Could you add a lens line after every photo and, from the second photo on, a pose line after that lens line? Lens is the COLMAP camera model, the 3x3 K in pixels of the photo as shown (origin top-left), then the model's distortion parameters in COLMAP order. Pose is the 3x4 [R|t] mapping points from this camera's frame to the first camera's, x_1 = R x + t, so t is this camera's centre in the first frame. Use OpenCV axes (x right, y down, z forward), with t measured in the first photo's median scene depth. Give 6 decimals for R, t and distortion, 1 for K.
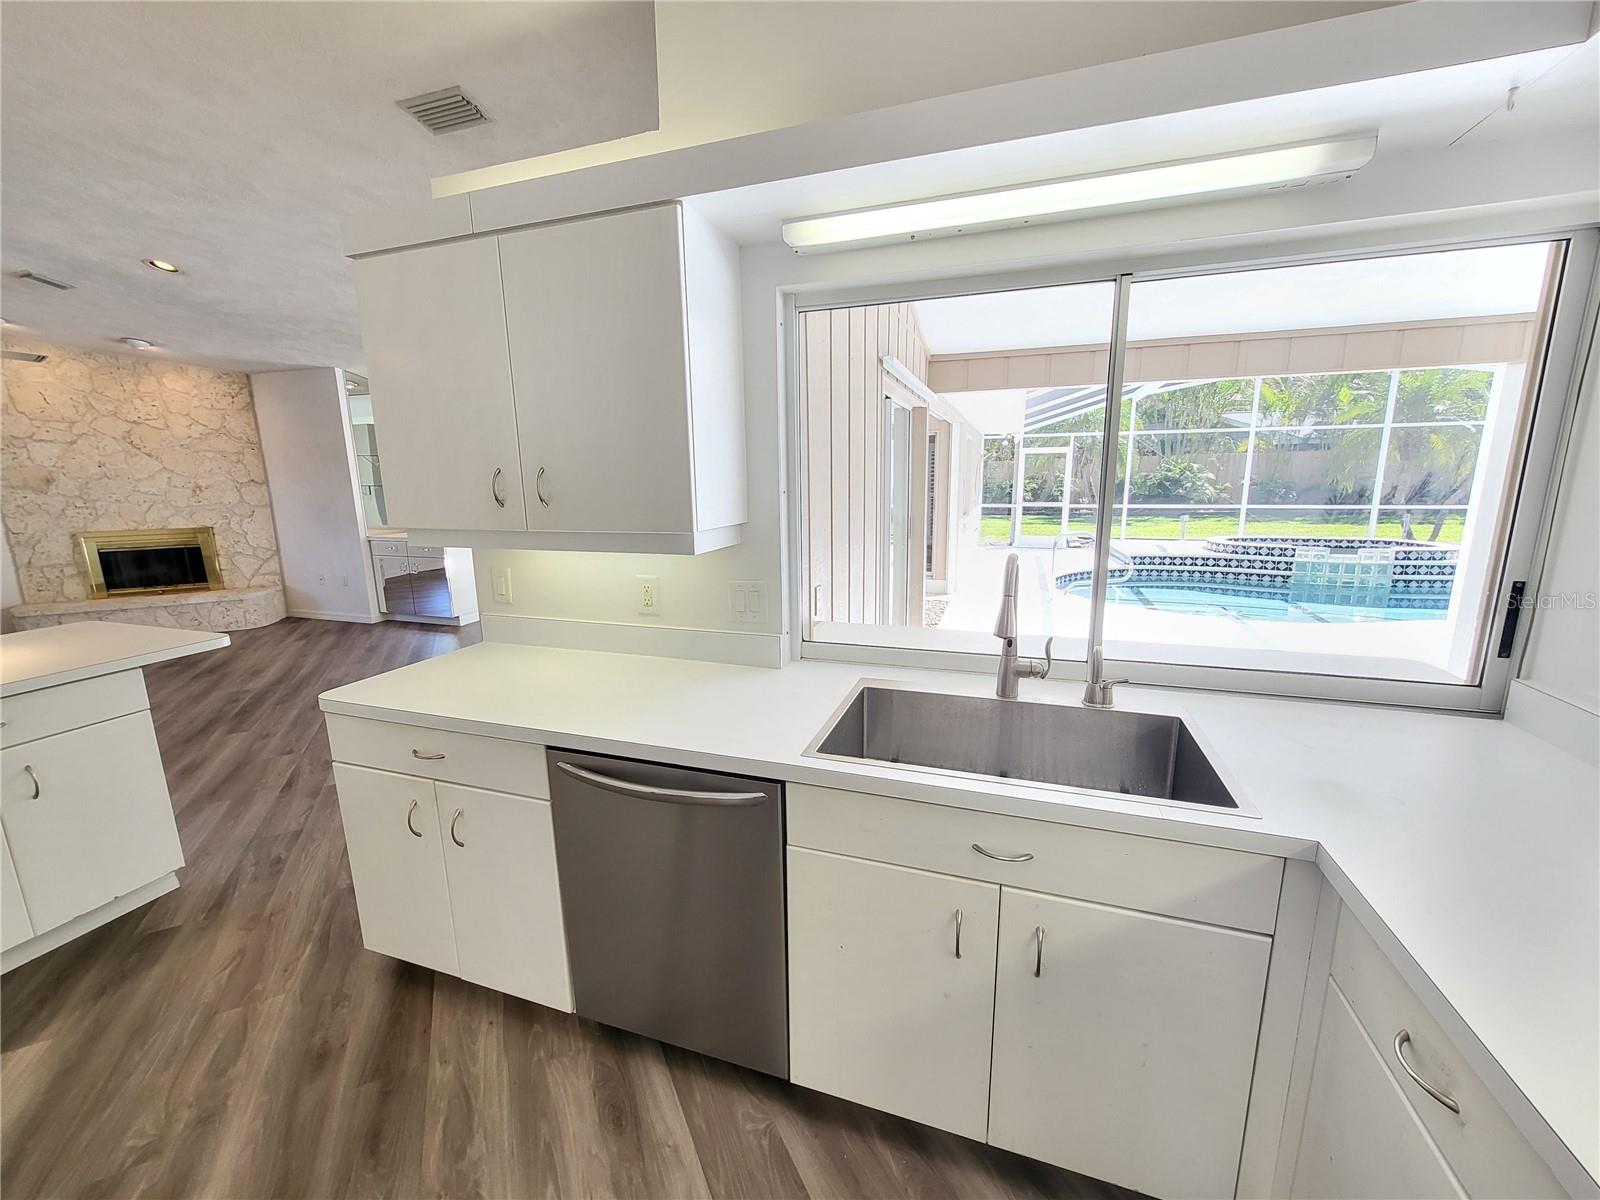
lens RADIAL K [[636.6, 0, 803.6], [0, 636.6, 600.3], [0, 0, 1]] dist [0.003279, -0.000968]
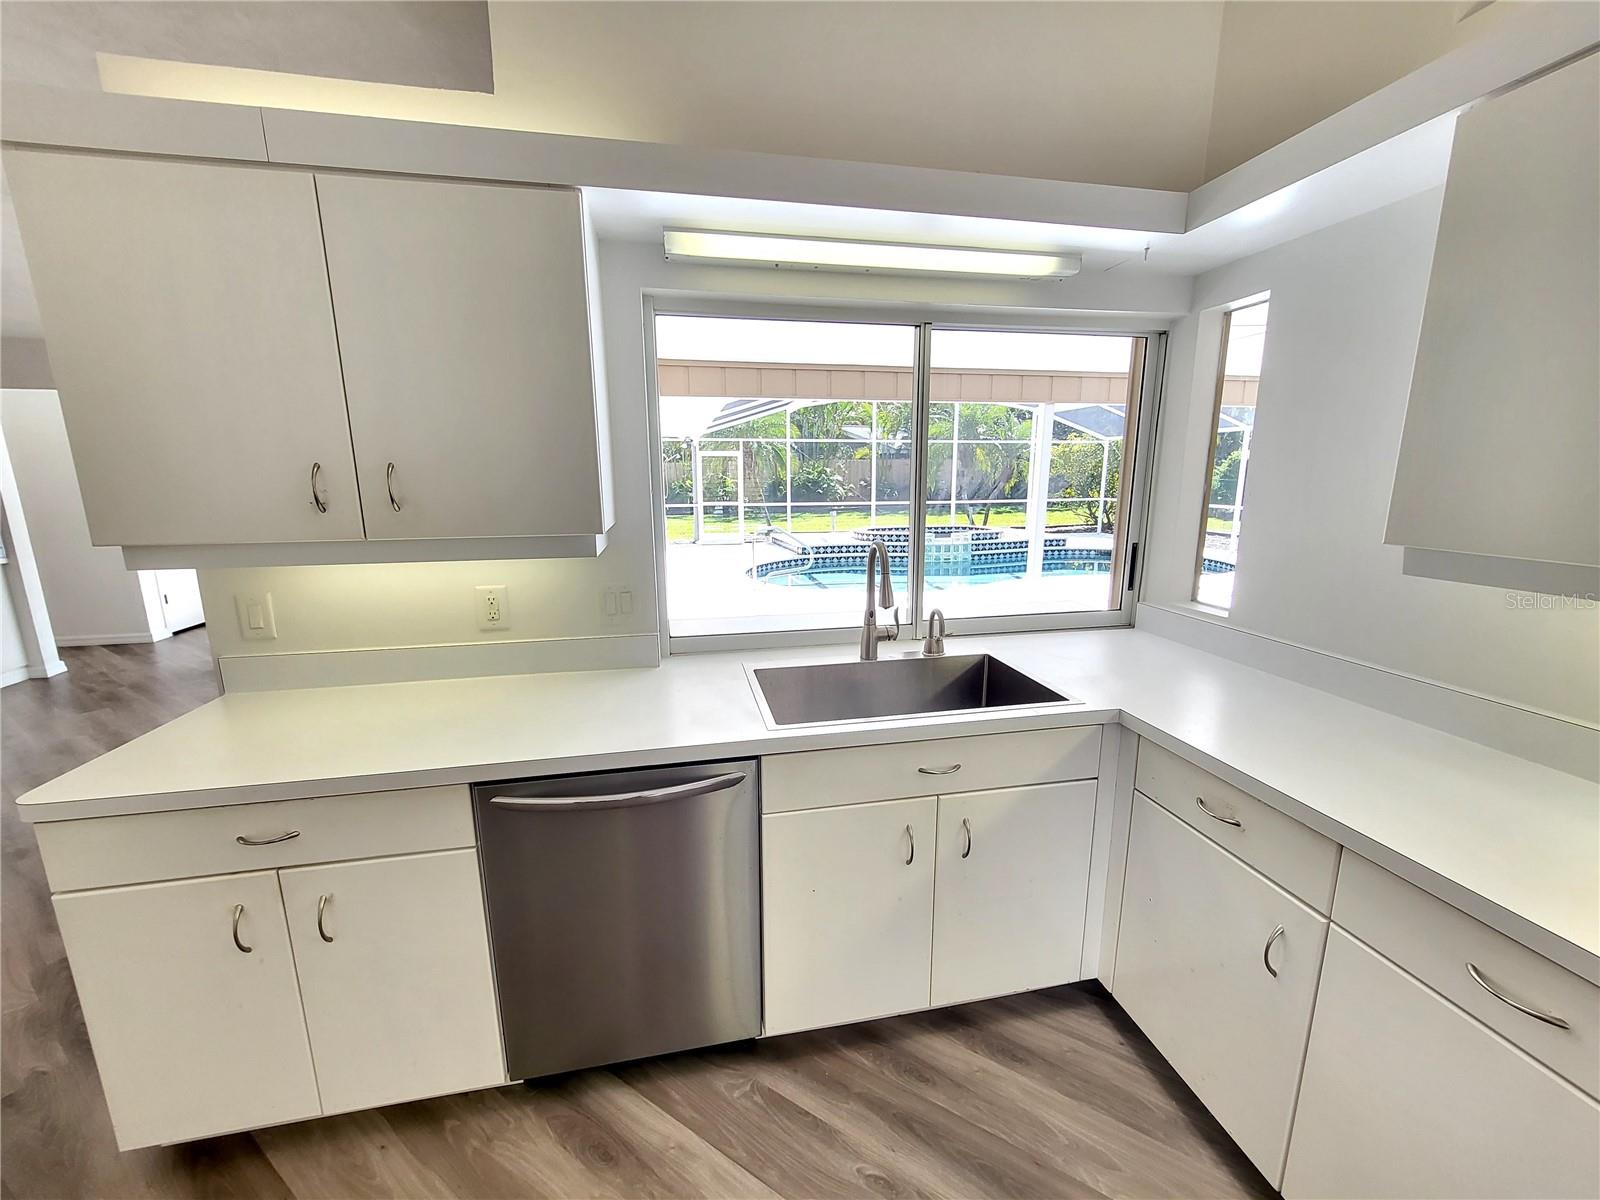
lens RADIAL K [[636.6, 0, 801.1], [0, 636.6, 601.1], [0, 0, 1]] dist [0.003279, -0.000968]
pose [[0.861402, -0.091404, 0.499632, -0.367109], [0.091680, 0.995498, 0.024055, 0.000379], [-0.499582, 0.025086, 0.865903, 0.012812]]
